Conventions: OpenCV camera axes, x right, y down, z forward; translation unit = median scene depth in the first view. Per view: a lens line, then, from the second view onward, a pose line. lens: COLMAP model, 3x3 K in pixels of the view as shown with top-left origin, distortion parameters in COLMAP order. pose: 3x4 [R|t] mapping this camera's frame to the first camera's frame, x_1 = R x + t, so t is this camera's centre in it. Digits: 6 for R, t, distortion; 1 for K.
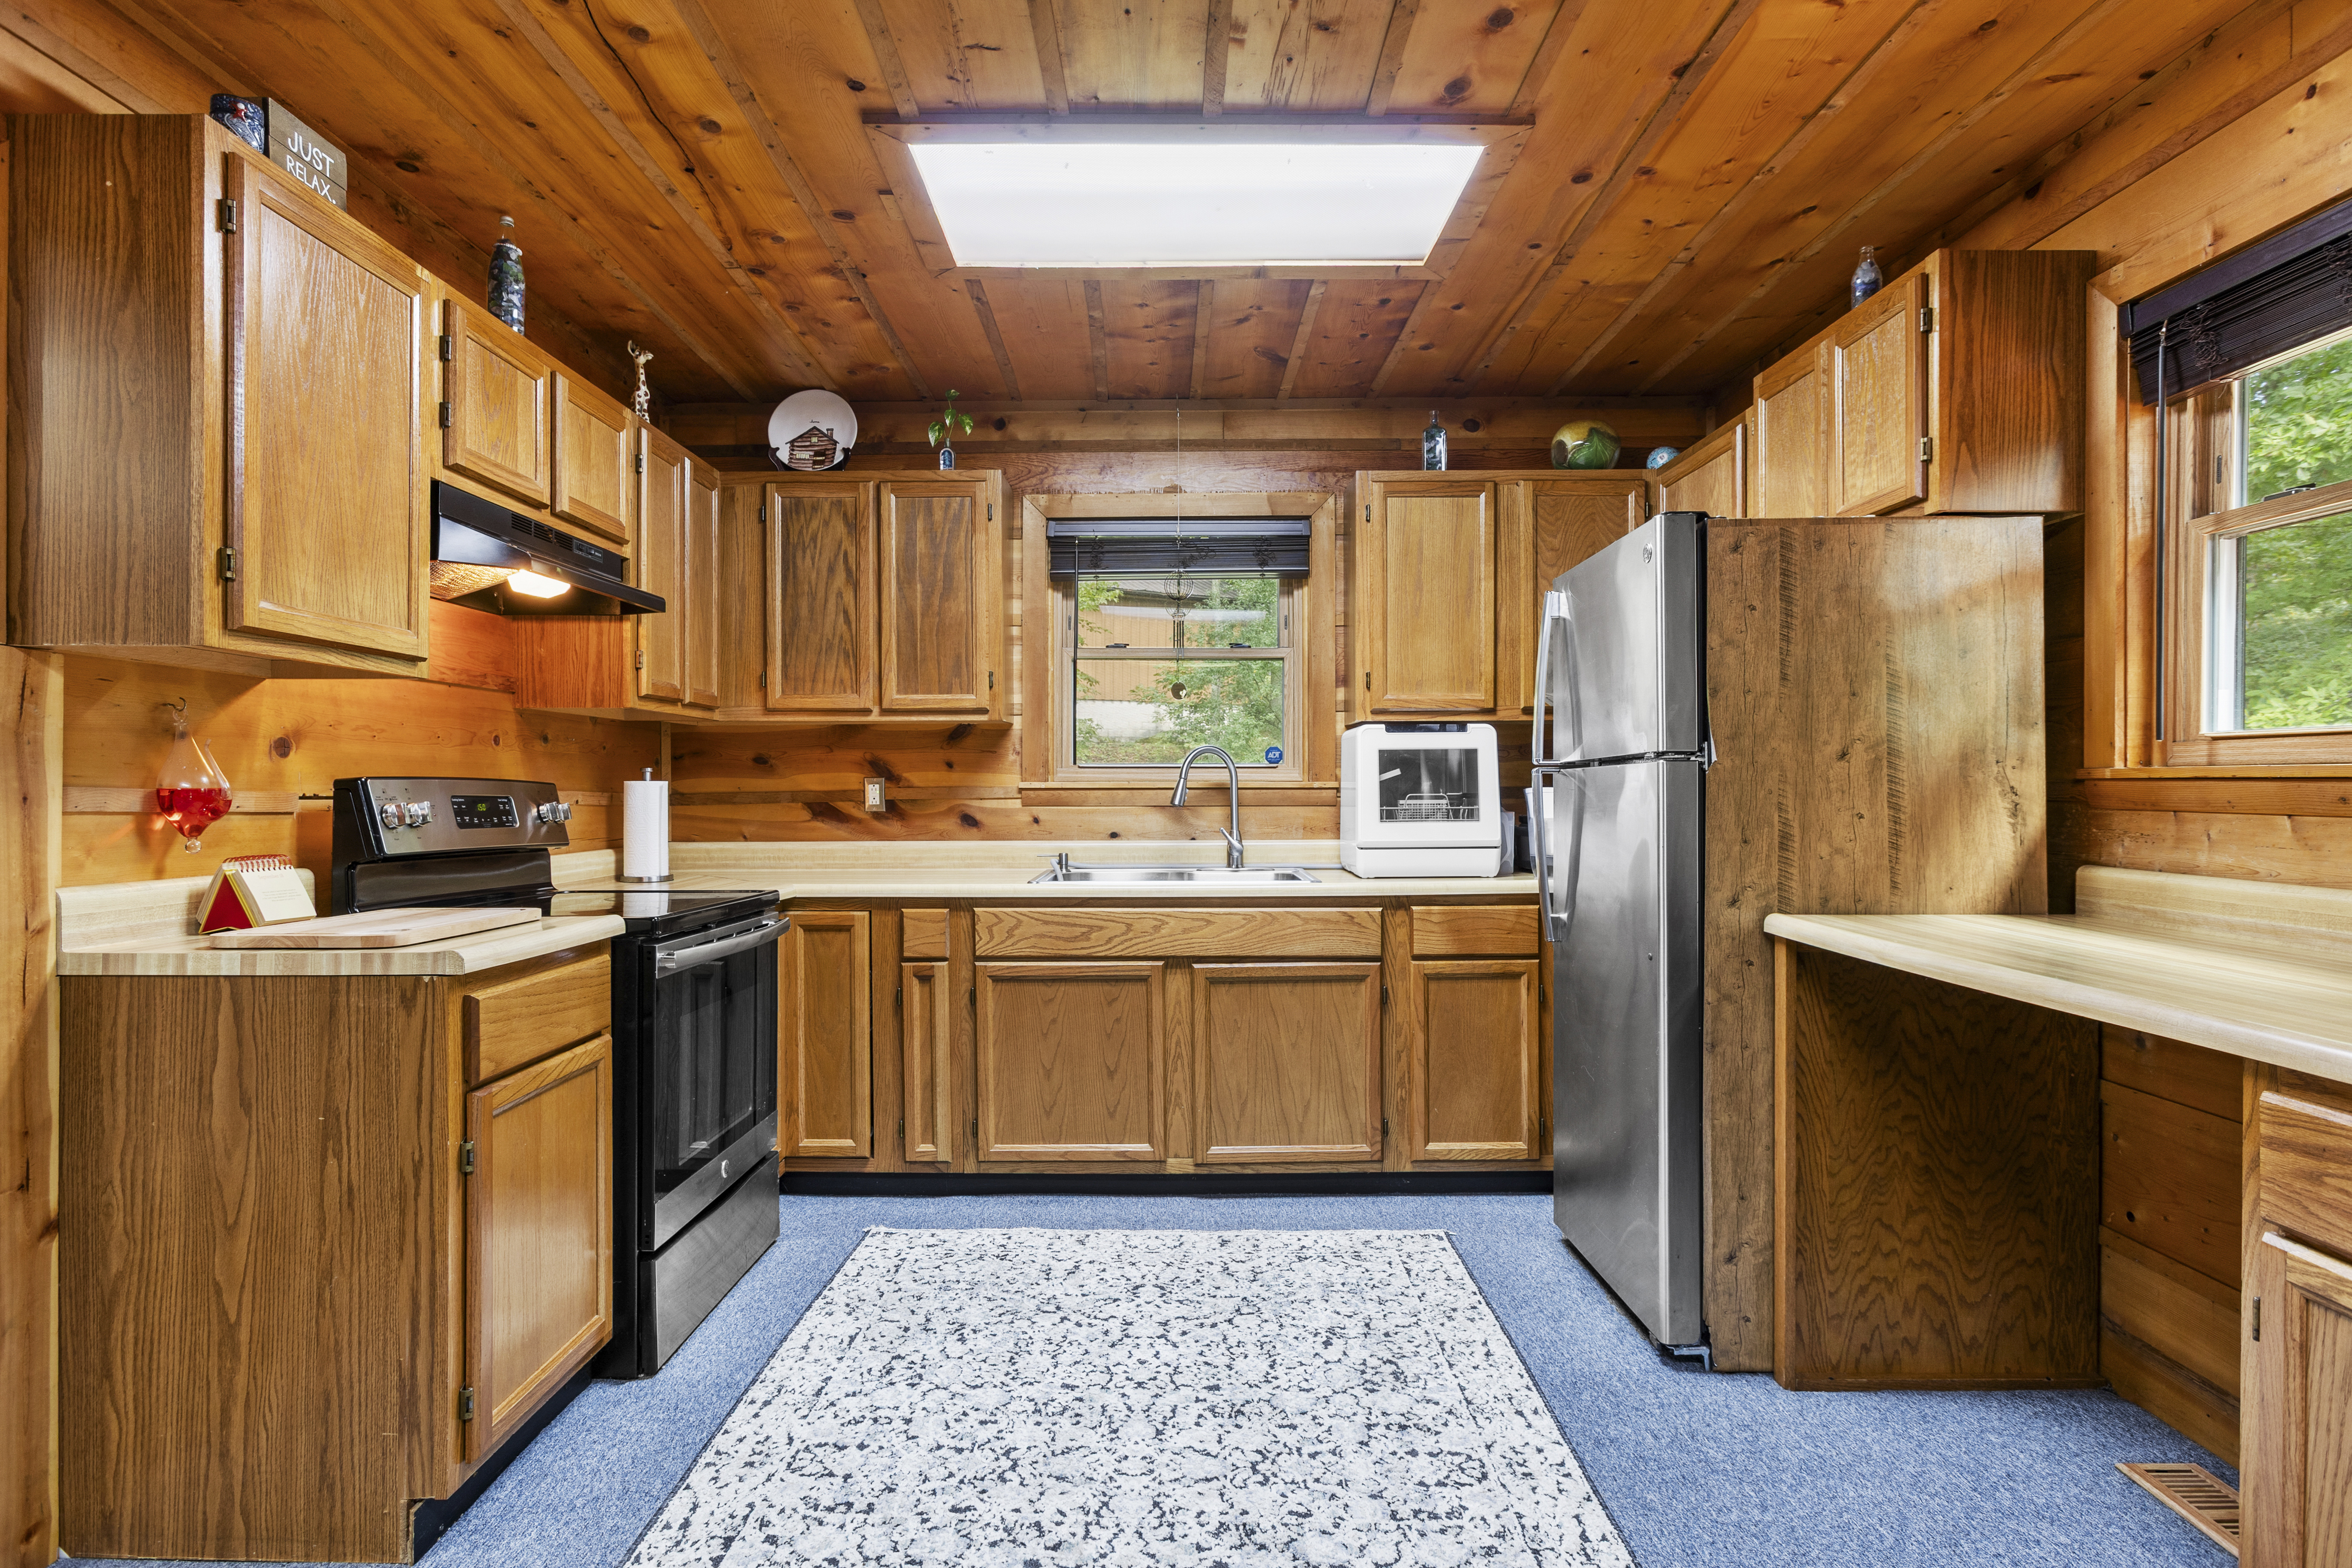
lens RADIAL K [[1252.0, 0, 1176.0], [0, 1252.0, 784.0], [0, 0, 1]] dist [-0.016919, 0.019444]
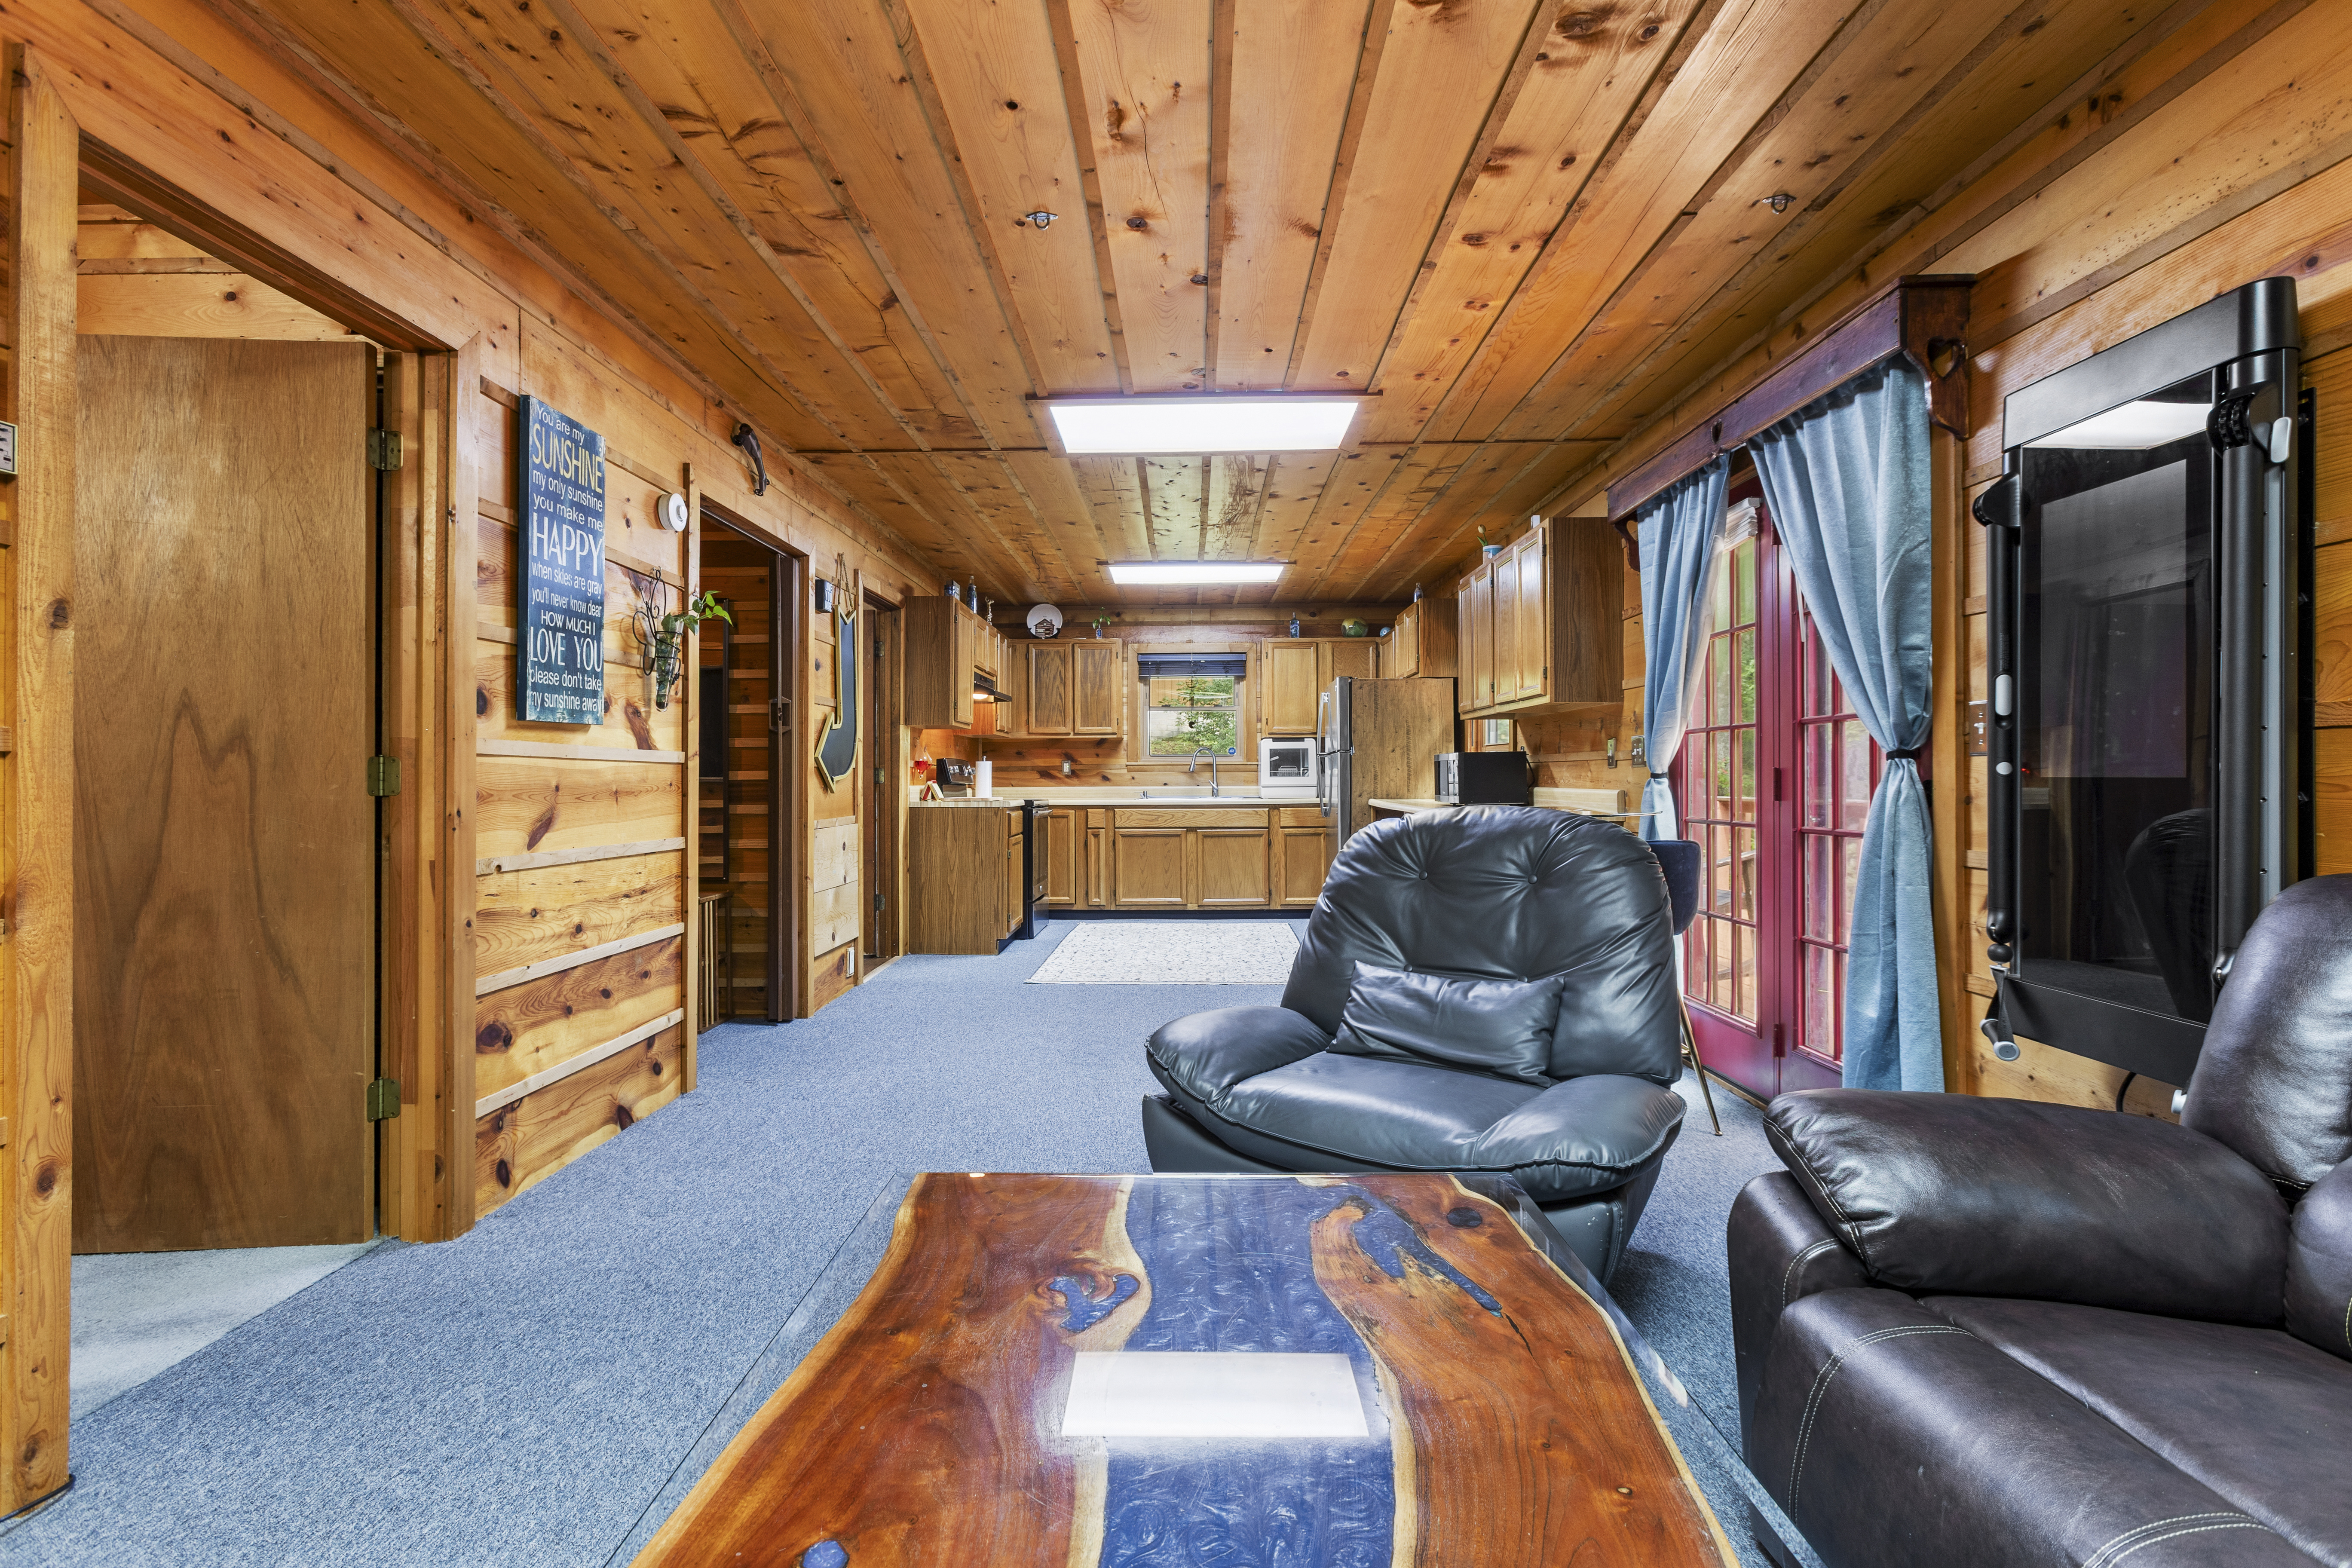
lens RADIAL K [[1061.9, 0, 1167.7], [0, 1061.9, 771.1], [0, 0, 1]] dist [0.014949, -0.007799]
pose [[0.999705, -0.001368, -0.024243, 0.005197], [0.001293, 0.999994, -0.003098, 0.023679], [0.024247, 0.003066, 0.999701, -1.125636]]
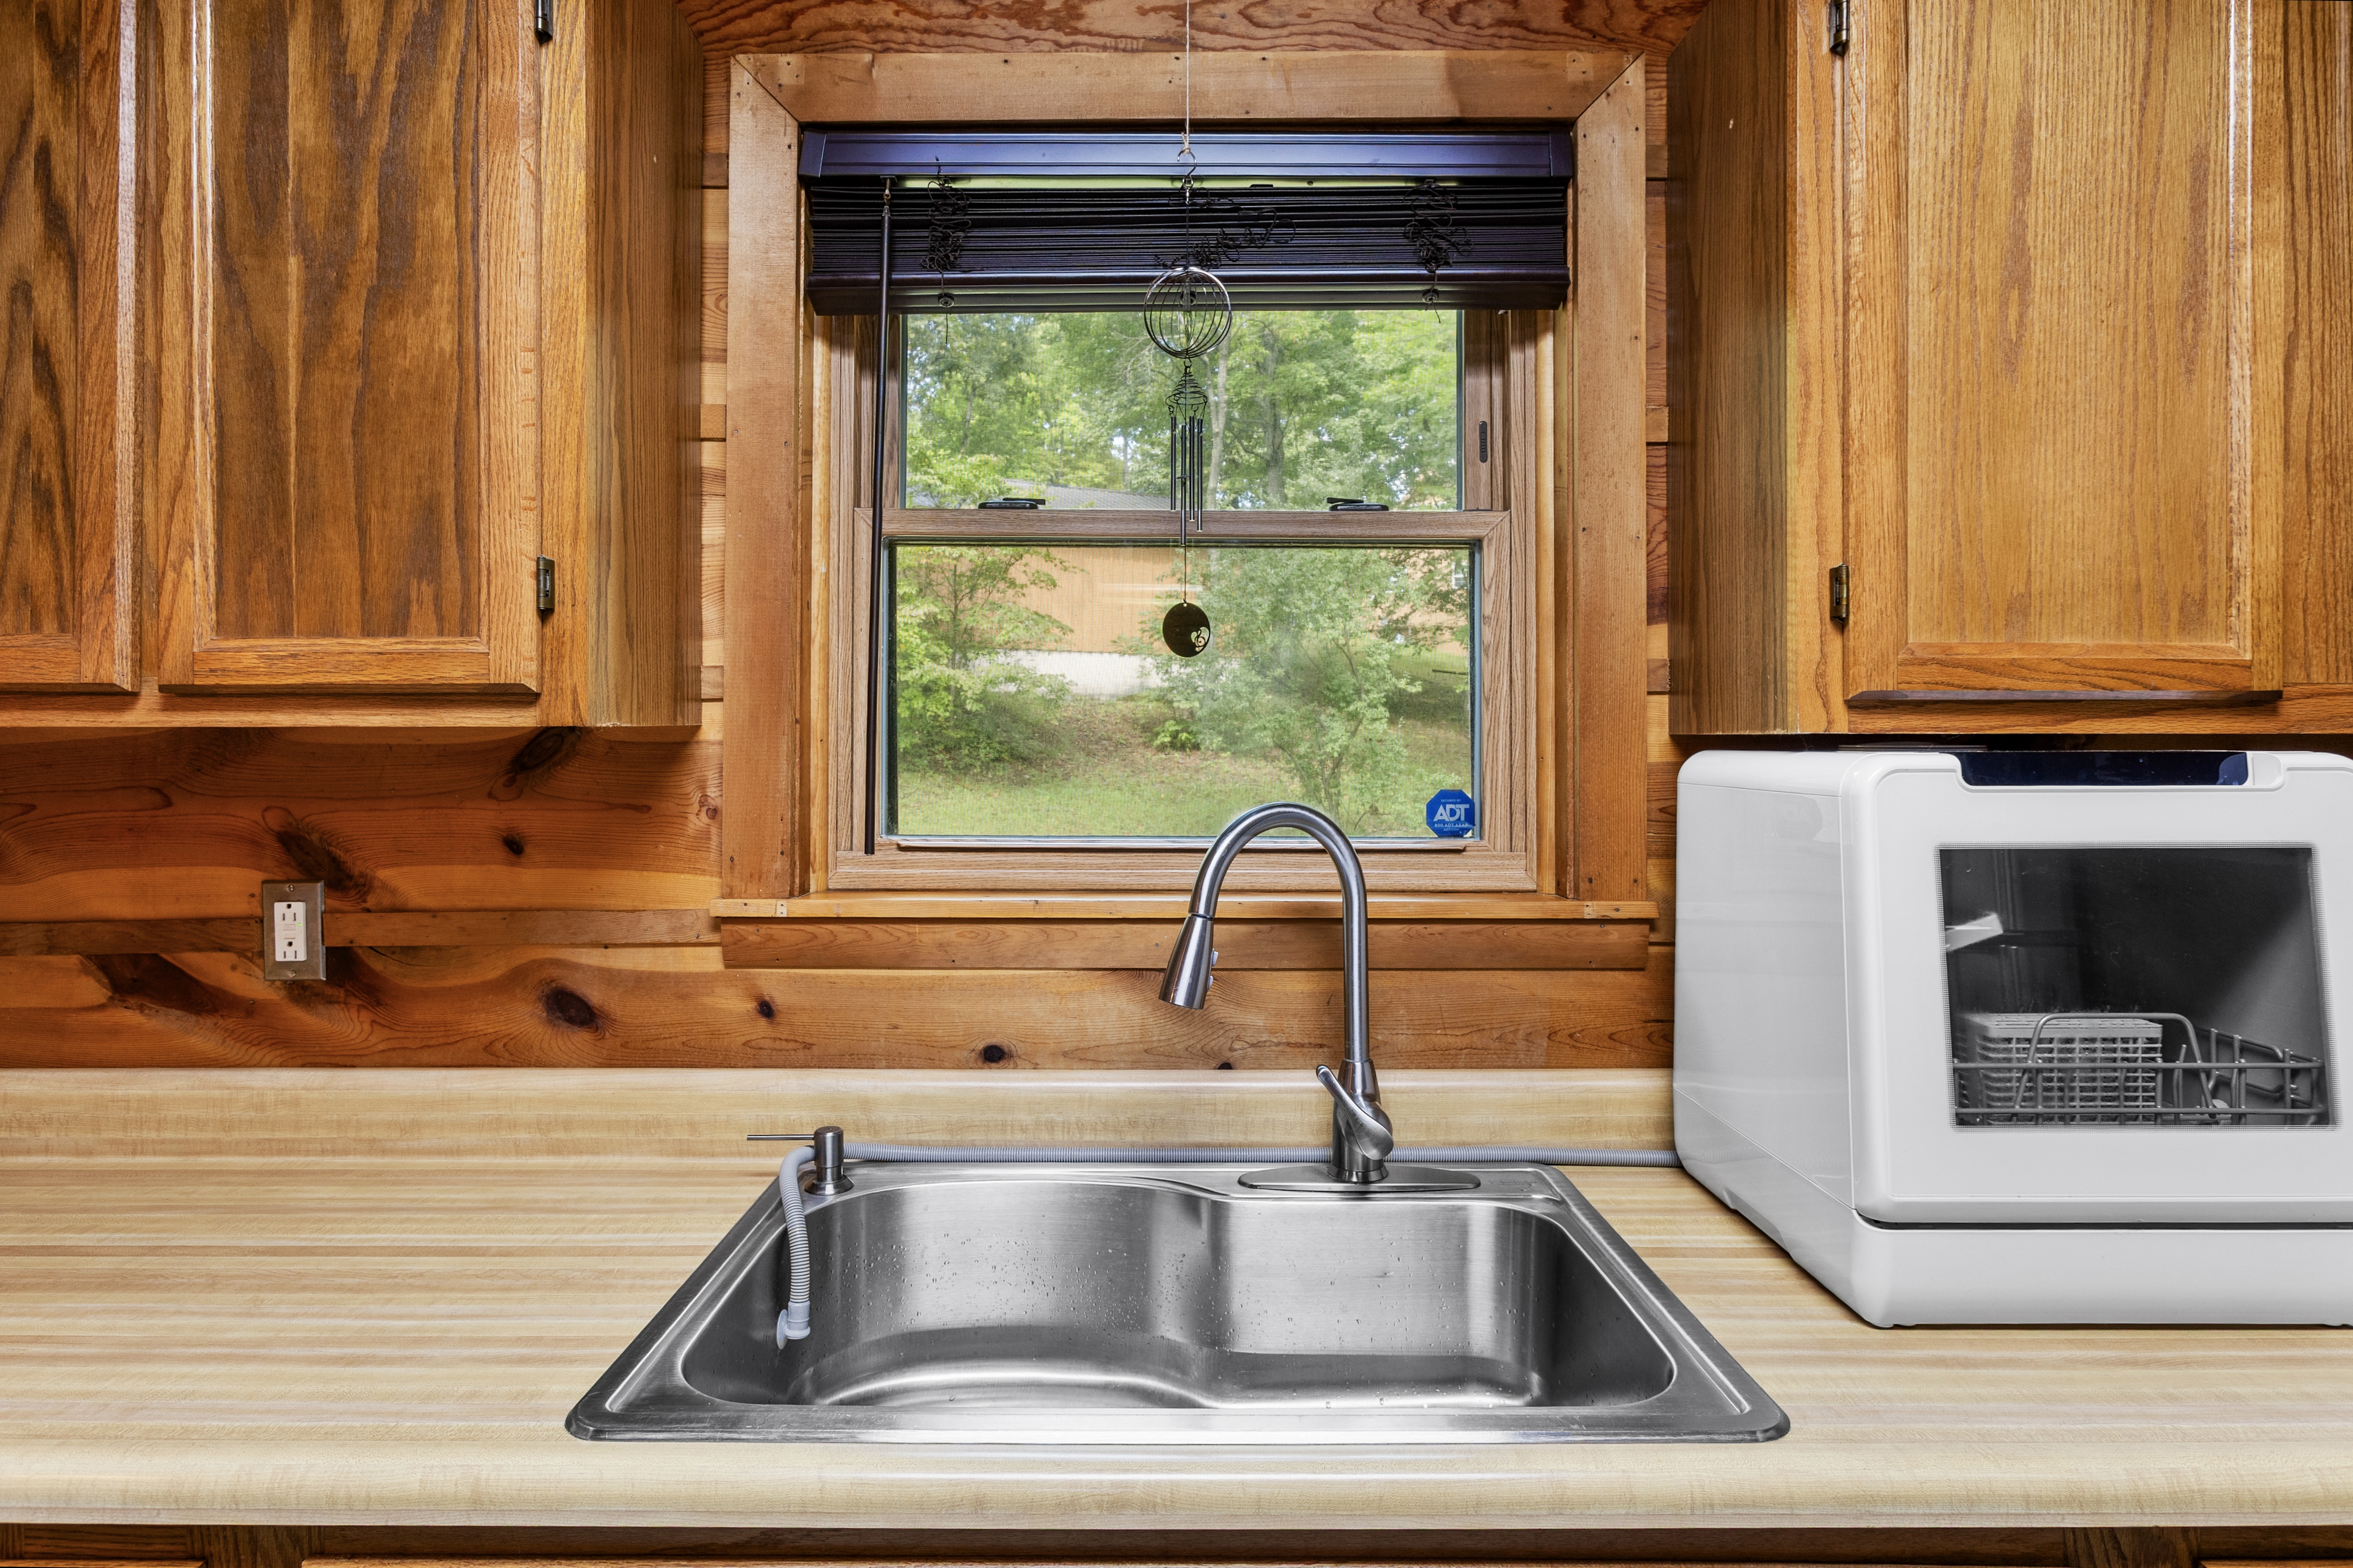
lens RADIAL K [[1329.0, 0, 1173.2], [0, 1329.0, 730.7], [0, 0, 1]] dist [-0.002648, -0.000316]
pose [[0.999966, 0.003623, 0.007427, -0.003991], [-0.003569, 0.999967, -0.007316, -0.047794], [-0.007454, 0.007290, 0.999946, 0.681587]]
